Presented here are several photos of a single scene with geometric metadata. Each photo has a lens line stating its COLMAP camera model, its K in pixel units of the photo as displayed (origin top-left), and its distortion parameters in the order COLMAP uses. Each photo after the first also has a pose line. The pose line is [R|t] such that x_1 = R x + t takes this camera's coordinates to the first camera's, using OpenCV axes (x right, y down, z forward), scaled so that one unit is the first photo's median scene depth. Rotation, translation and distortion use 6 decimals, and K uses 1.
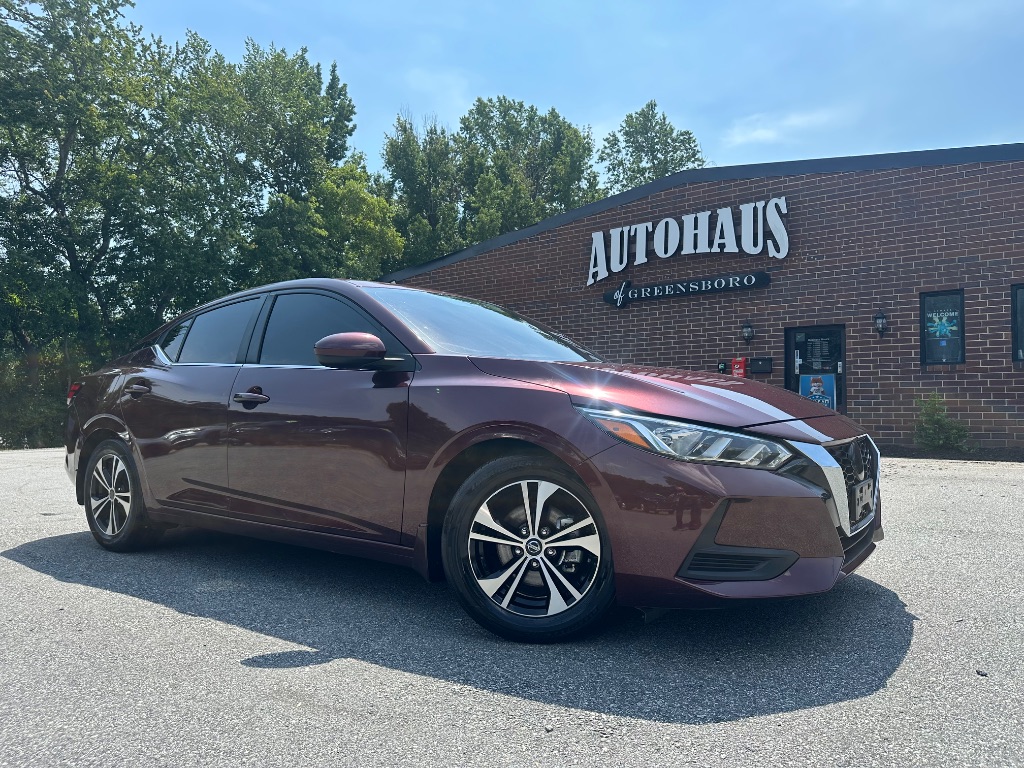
lens RADIAL K [[708.8, 0, 518.0], [0, 708.8, 401.9], [0, 0, 1]] dist [0.090225, -0.110509]
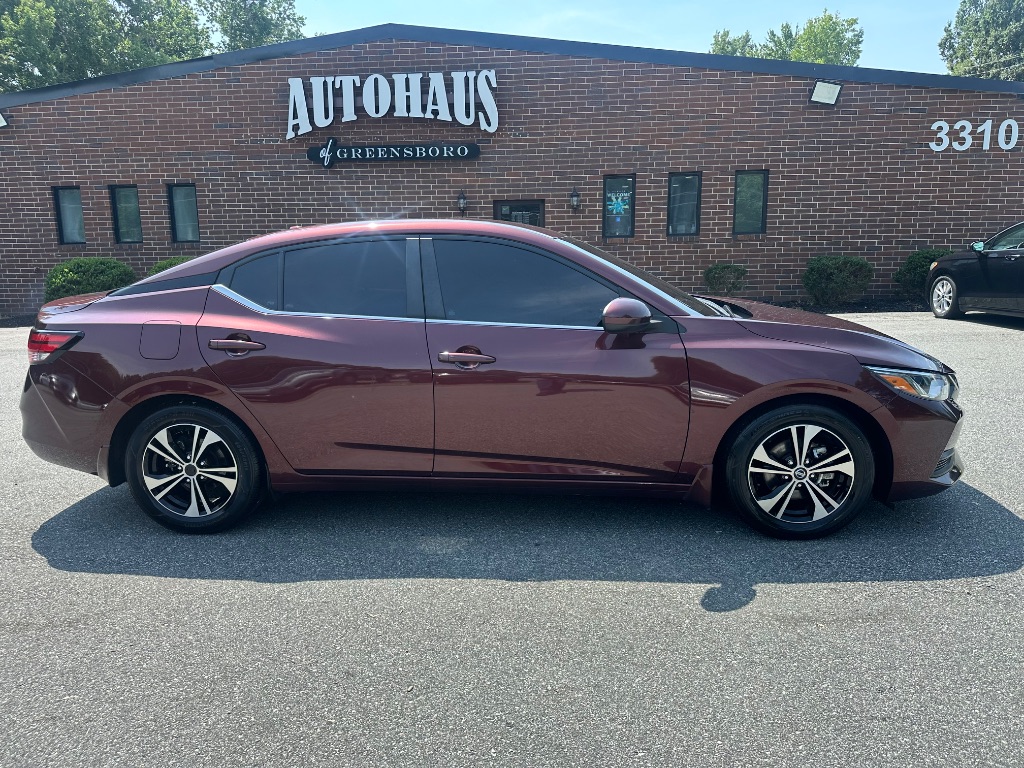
lens RADIAL K [[713.9, 0, 505.3], [0, 713.9, 385.0], [0, 0, 1]] dist [0.073014, -0.074715]
pose [[0.853442, -0.105806, 0.510335, -0.190329], [0.005694, 0.981011, 0.193867, -0.037247], [-0.521156, -0.162549, 0.837839, 0.034046]]
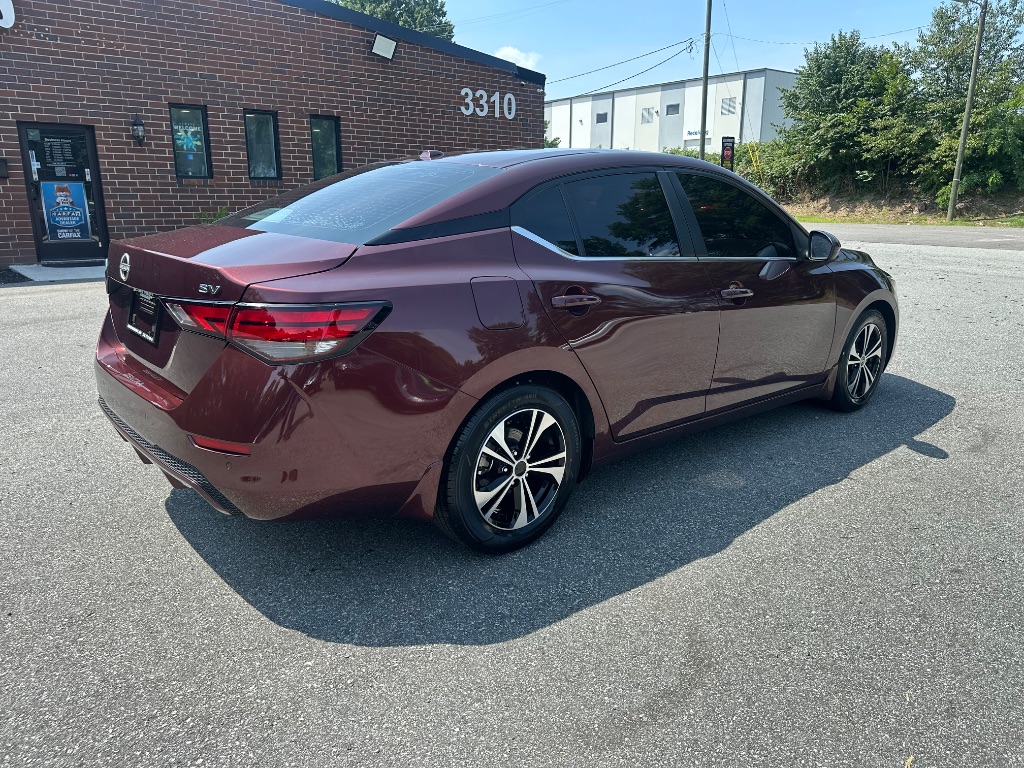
lens RADIAL K [[729.1, 0, 507.0], [0, 729.1, 384.3], [0, 0, 1]] dist [0.023730, -0.025114]
pose [[0.237868, -0.239216, 0.941379, -0.331809], [-0.018114, 0.967936, 0.250542, -0.031693], [-0.971129, -0.076648, 0.225907, 0.246500]]
